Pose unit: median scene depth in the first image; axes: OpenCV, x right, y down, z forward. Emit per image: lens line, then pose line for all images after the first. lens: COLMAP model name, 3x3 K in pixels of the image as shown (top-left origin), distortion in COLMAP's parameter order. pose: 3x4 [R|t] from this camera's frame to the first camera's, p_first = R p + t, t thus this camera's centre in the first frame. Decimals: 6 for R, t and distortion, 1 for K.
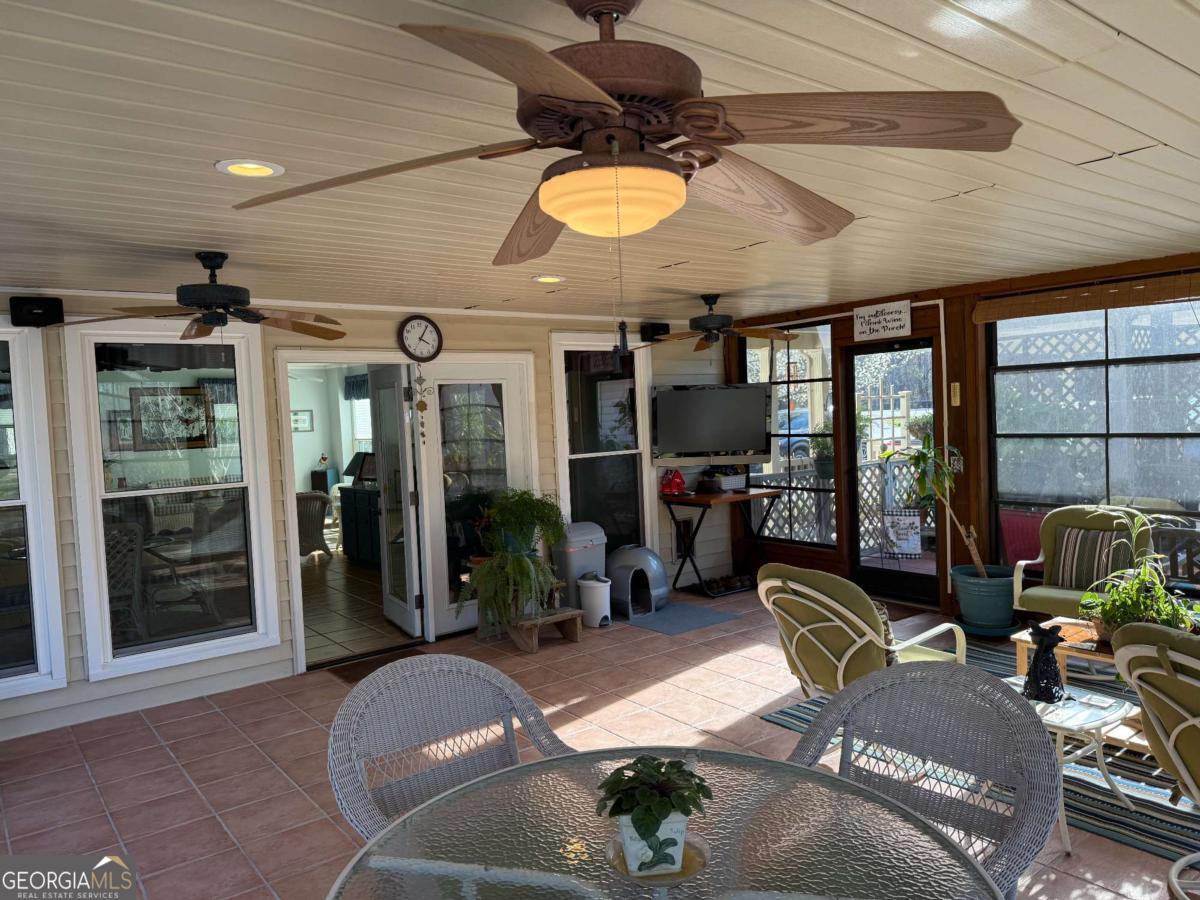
lens RADIAL K [[830.3, 0, 600.0], [0, 830.3, 450.0], [0, 0, 1]] dist [0.100894, -0.124726]
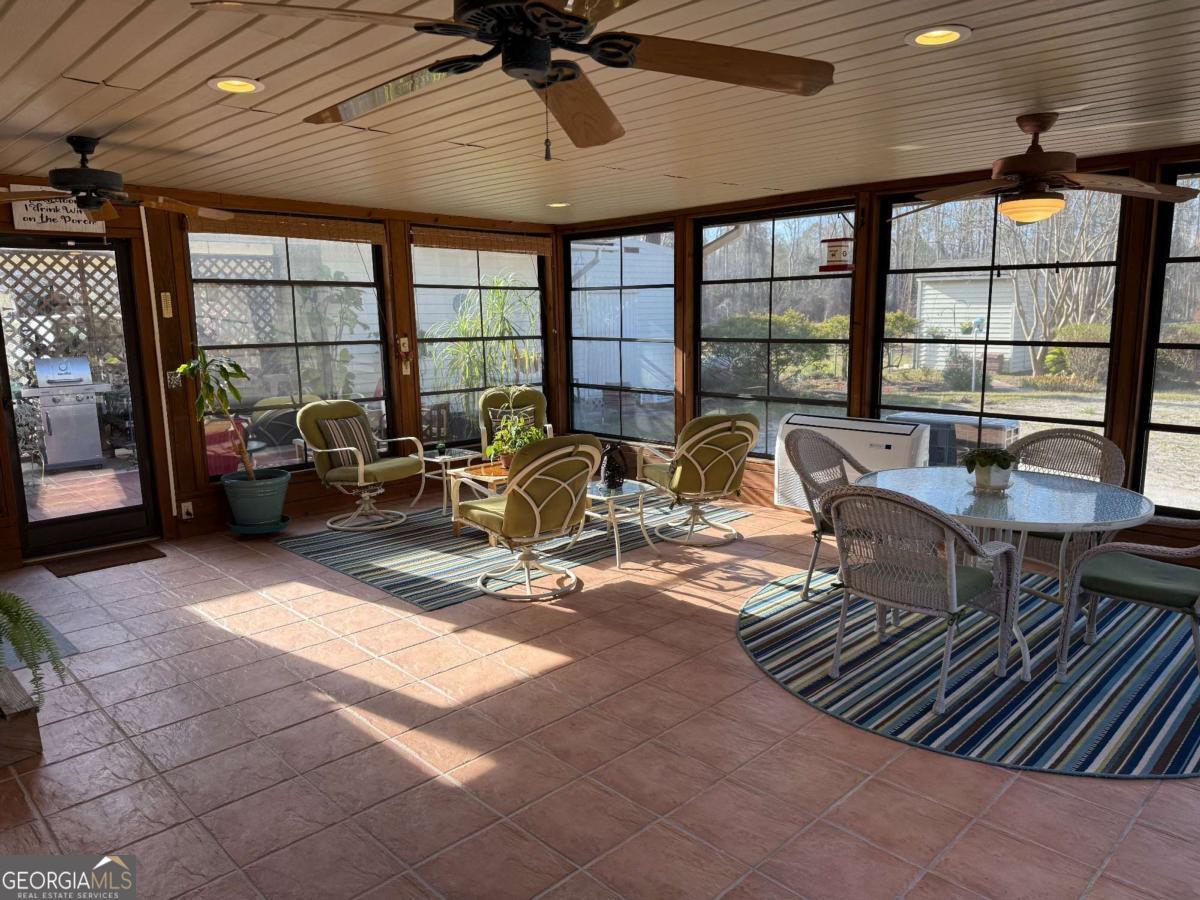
lens RADIAL K [[830.3, 0, 600.0], [0, 830.3, 450.0], [0, 0, 1]] dist [0.100894, -0.124726]
pose [[-0.110228, -0.126995, 0.985760, -0.662817], [0.063352, 0.988889, 0.134482, -0.002220], [-0.991885, 0.077273, -0.100958, 0.709826]]
